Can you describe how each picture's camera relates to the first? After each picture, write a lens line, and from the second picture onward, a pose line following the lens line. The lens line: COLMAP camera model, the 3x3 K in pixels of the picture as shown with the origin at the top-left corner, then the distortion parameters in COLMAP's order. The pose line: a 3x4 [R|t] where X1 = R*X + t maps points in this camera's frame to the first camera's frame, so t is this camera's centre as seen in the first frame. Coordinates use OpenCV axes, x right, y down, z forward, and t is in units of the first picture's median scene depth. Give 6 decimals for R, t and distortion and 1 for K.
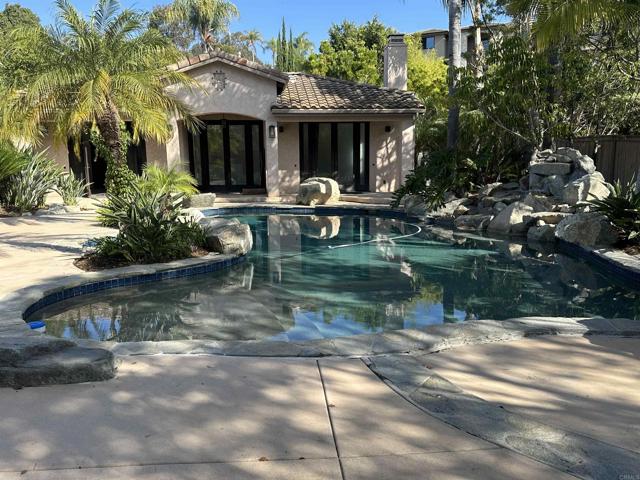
lens RADIAL K [[562.8, 0, 320.0], [0, 562.8, 240.0], [0, 0, 1]] dist [-0.000214, -0.002282]
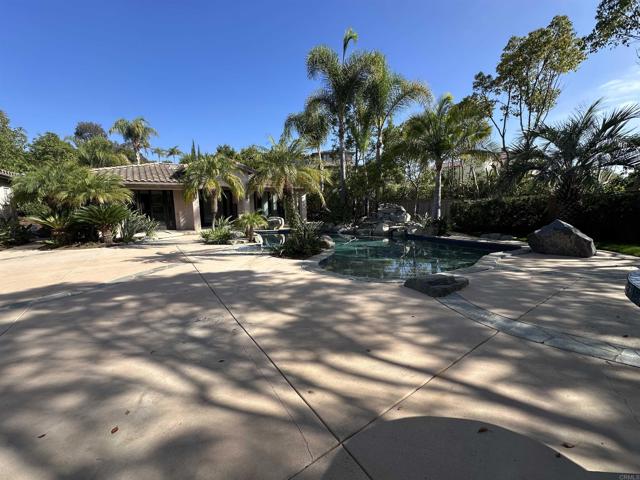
lens RADIAL K [[254.8, 0, 320.0], [0, 254.8, 240.0], [0, 0, 1]] dist [-0.003526, 0.000390]
pose [[0.893642, -0.070268, 0.443246, -0.286620], [0.080130, 0.996778, -0.003532, -0.004050], [-0.441569, 0.038673, 0.896393, 0.032842]]
